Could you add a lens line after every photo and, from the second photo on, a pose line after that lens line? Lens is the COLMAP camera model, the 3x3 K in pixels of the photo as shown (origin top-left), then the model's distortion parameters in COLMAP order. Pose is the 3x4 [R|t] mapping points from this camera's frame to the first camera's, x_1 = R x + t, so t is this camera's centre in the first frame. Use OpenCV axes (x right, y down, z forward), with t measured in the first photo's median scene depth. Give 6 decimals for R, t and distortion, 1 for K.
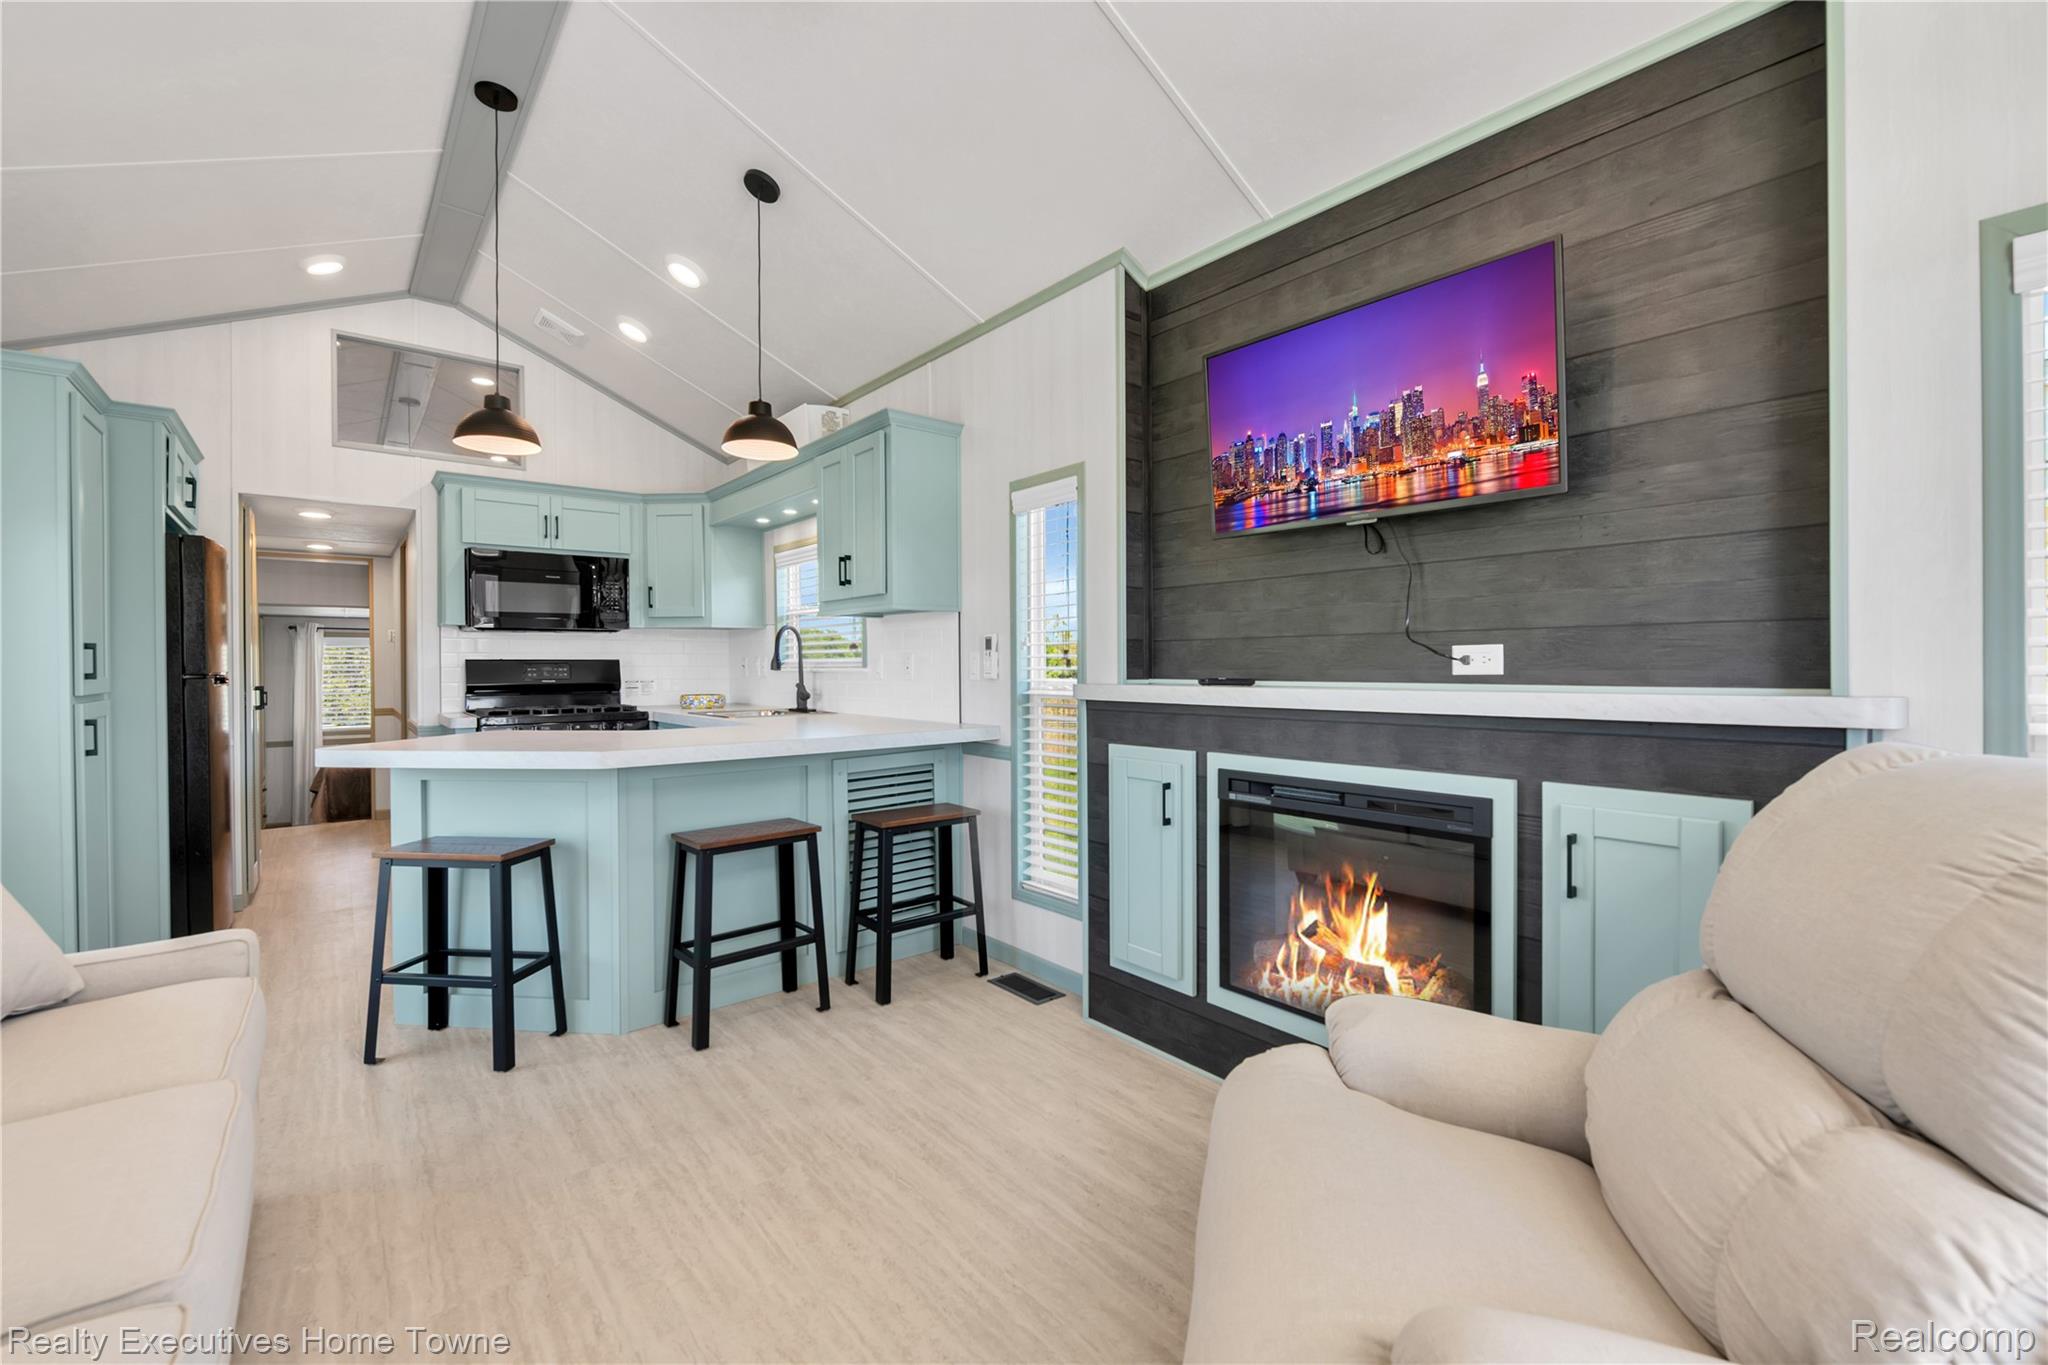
lens RADIAL K [[831.4, 0, 1024.0], [0, 831.4, 682.5], [0, 0, 1]] dist [0.070685, -0.000003]
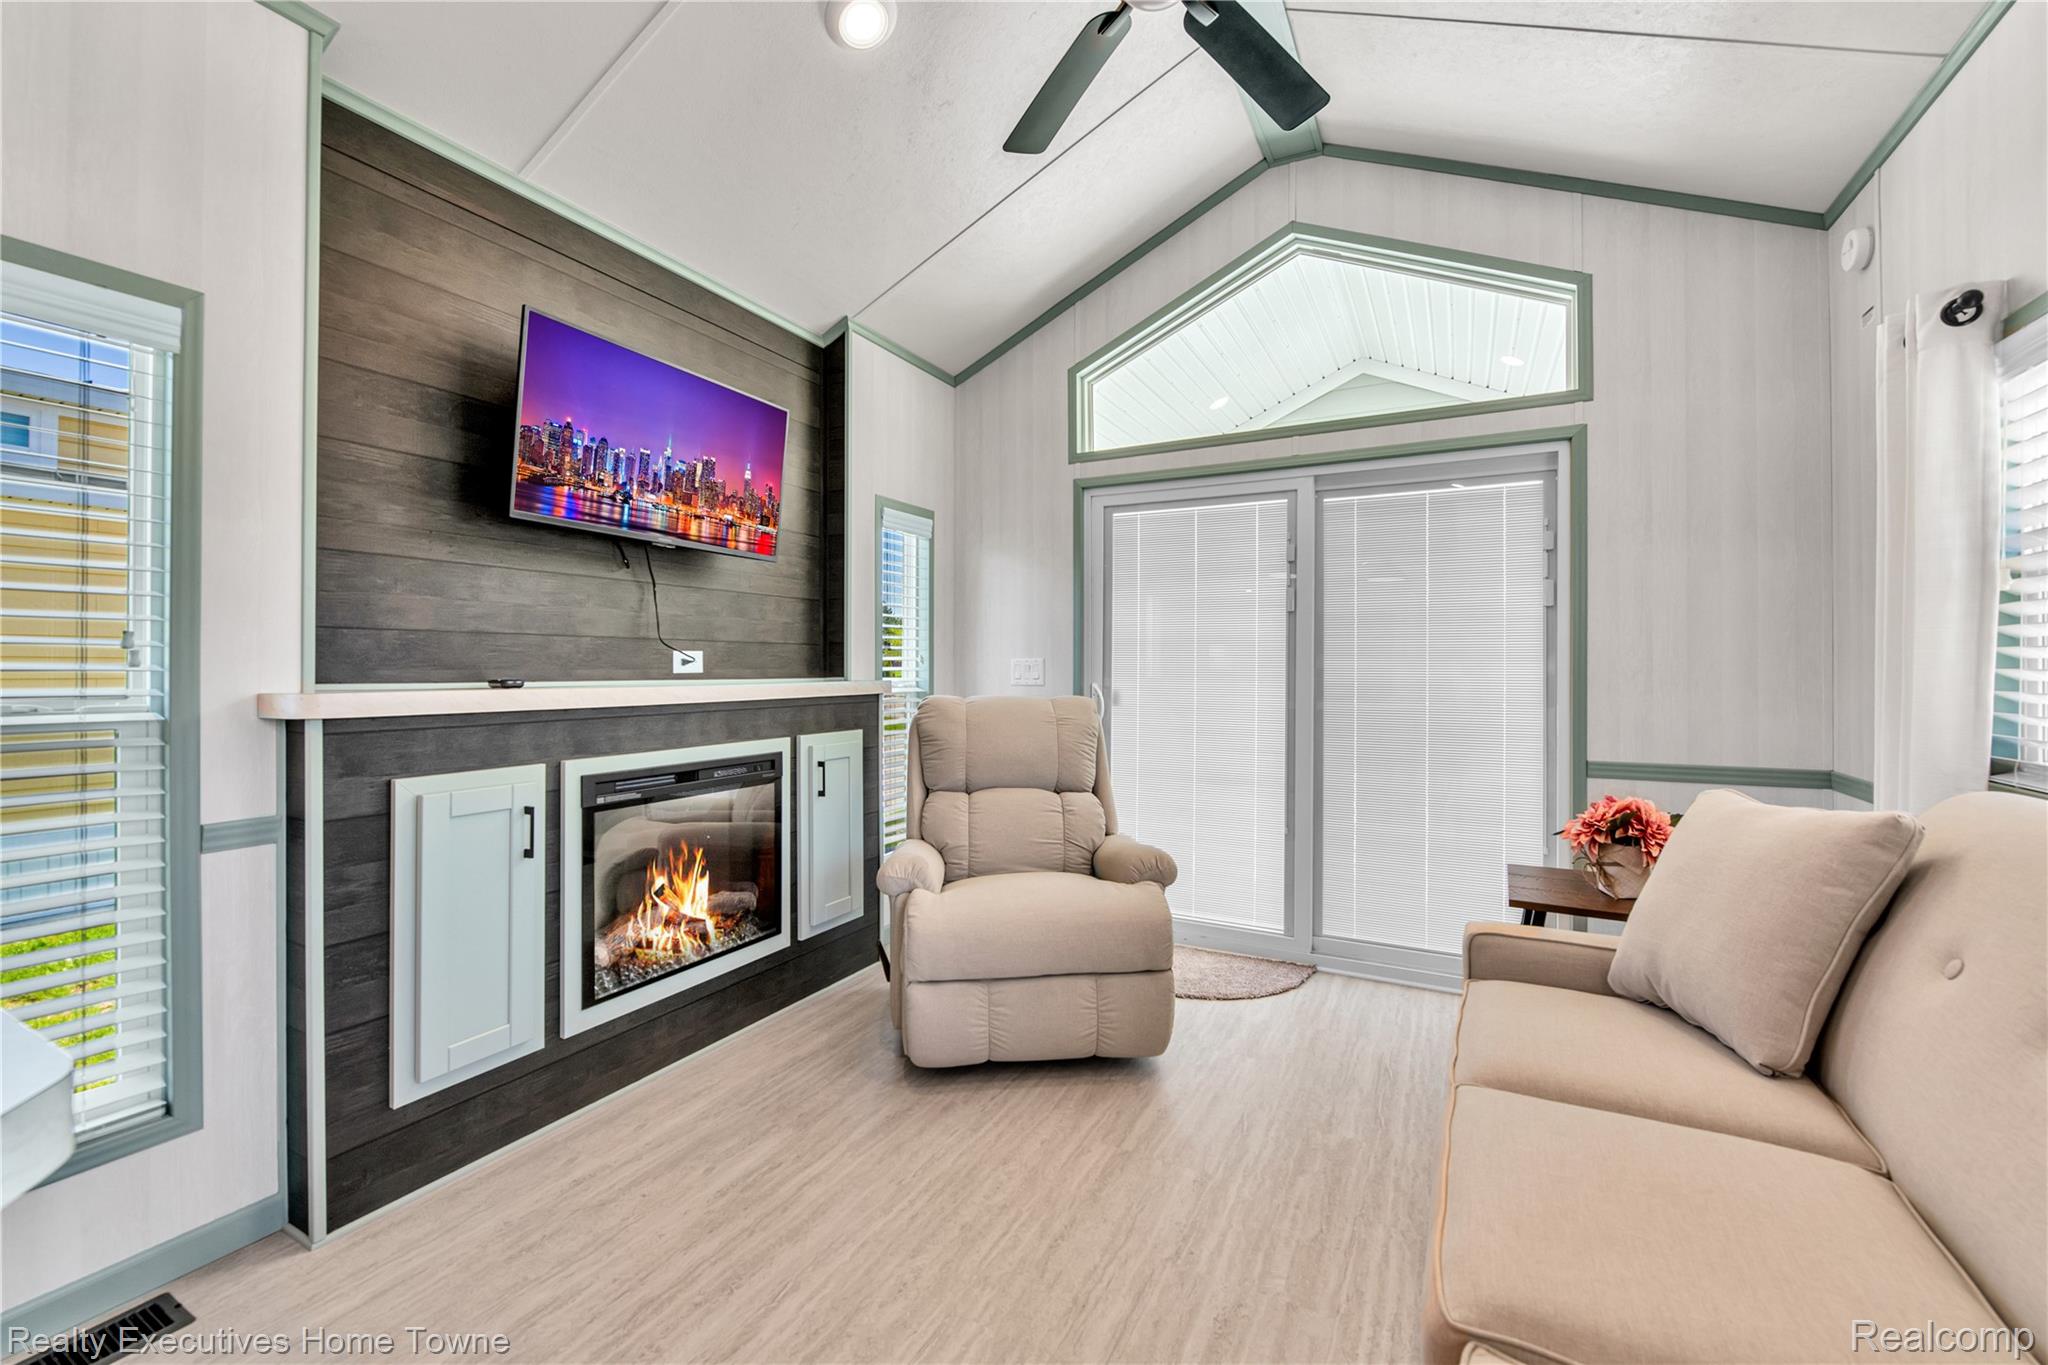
lens RADIAL K [[843.4, 0, 1030.3], [0, 843.4, 657.1], [0, 0, 1]] dist [-0.001017, -0.000208]
pose [[-0.375392, 0.015997, 0.926728, -0.846646], [0.015698, 0.999817, -0.010900, -0.010063], [-0.926733, 0.010456, -0.375574, 0.918911]]
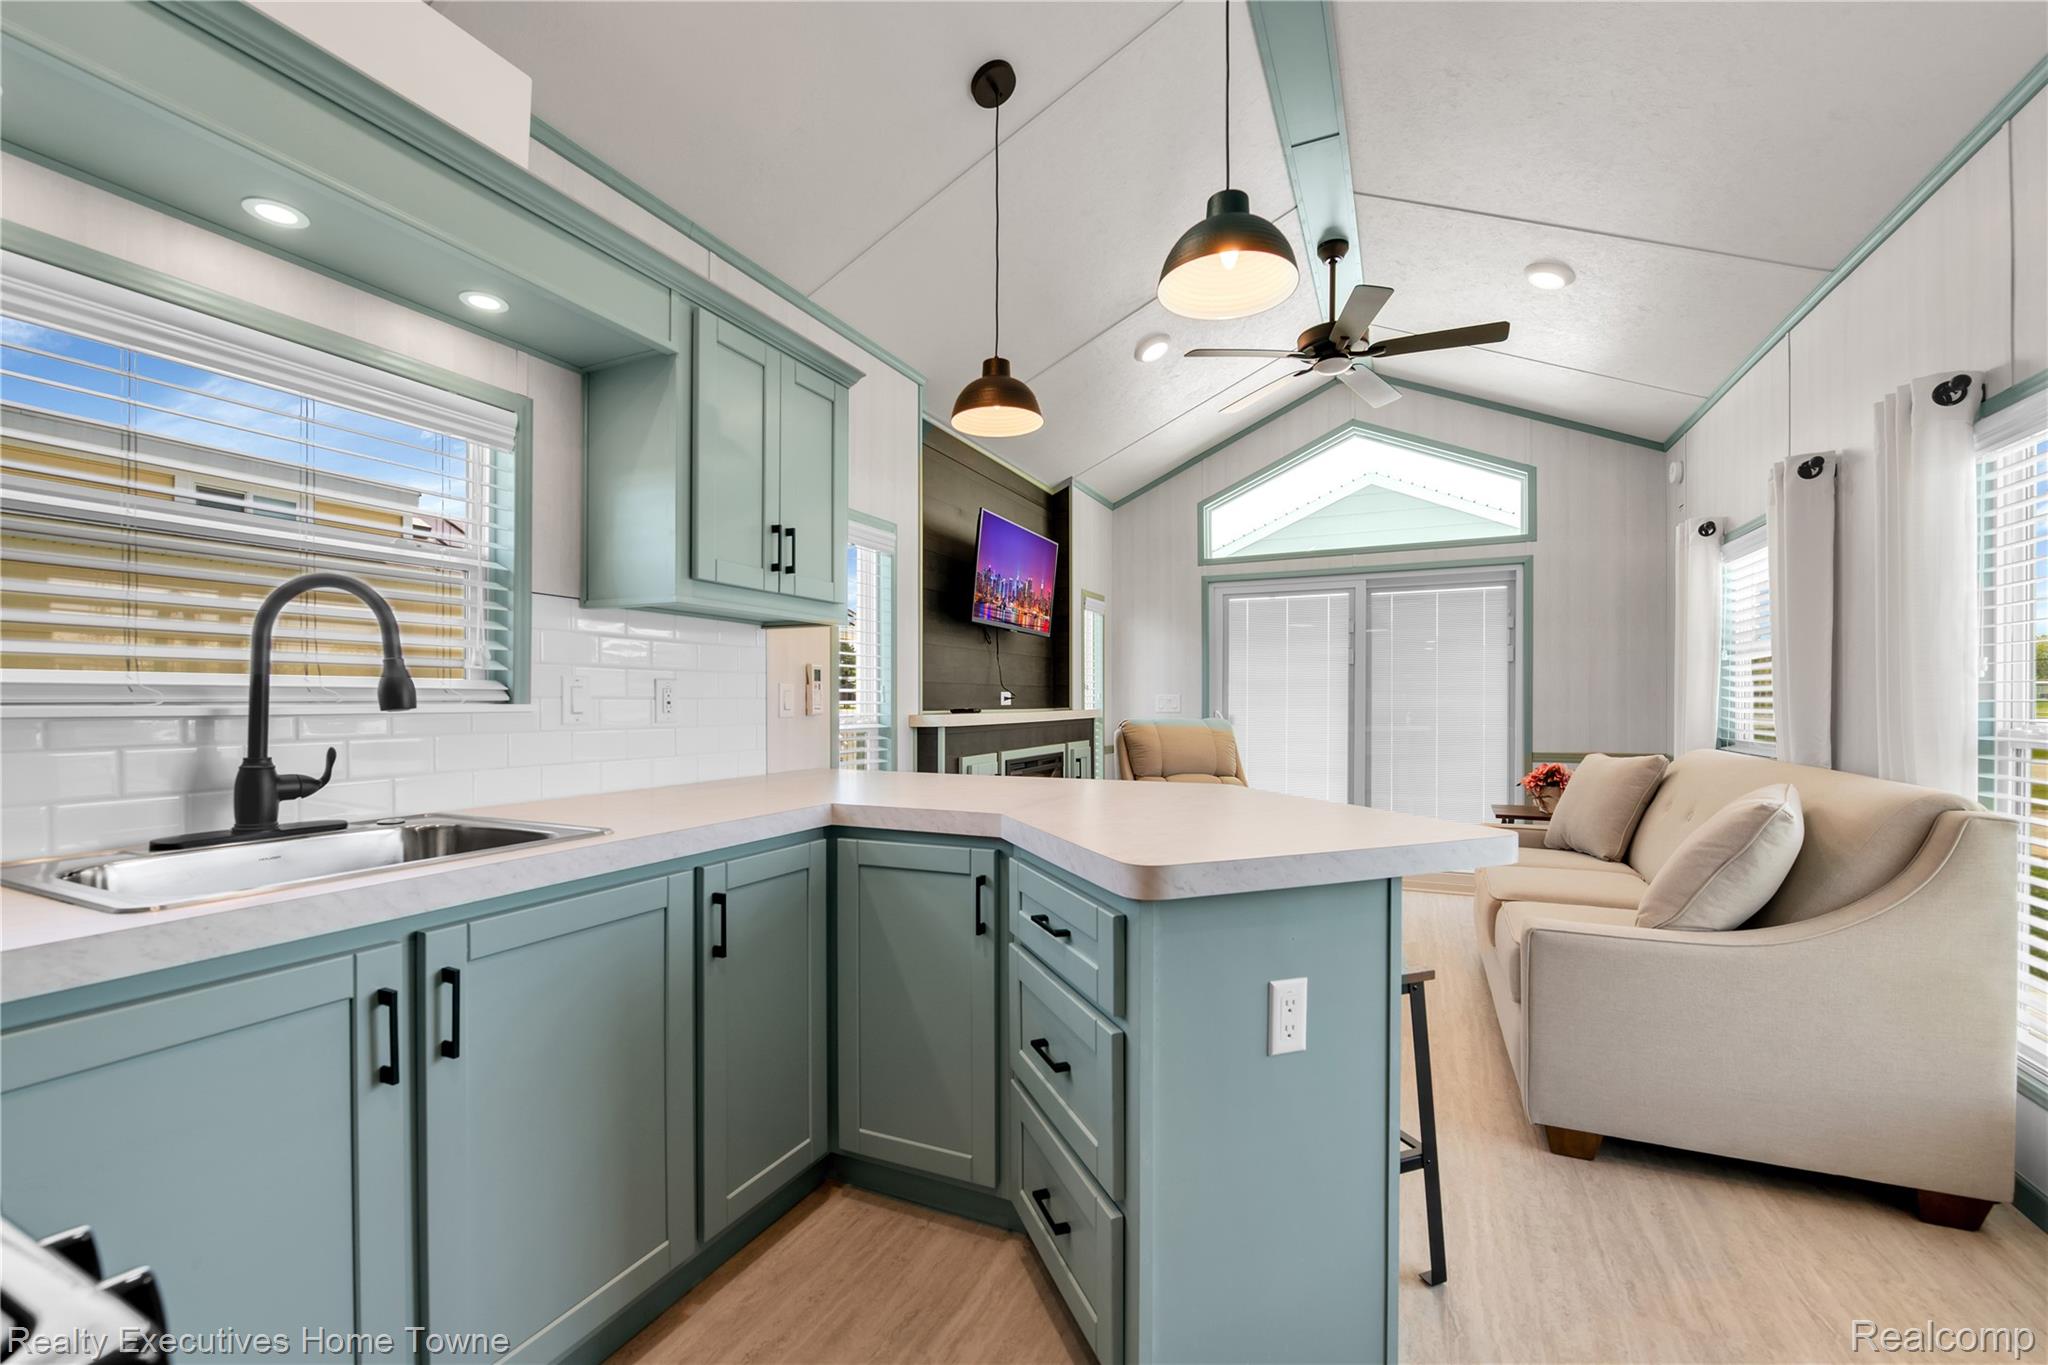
lens RADIAL K [[858.4, 0, 1019.3], [0, 858.4, 706.4], [0, 0, 1]] dist [0.018514, 0.000027]
pose [[-0.424501, 0.002401, 0.905424, -1.424526], [0.025136, 0.999642, 0.009134, -0.024407], [-0.905079, 0.026636, -0.424409, 1.785760]]
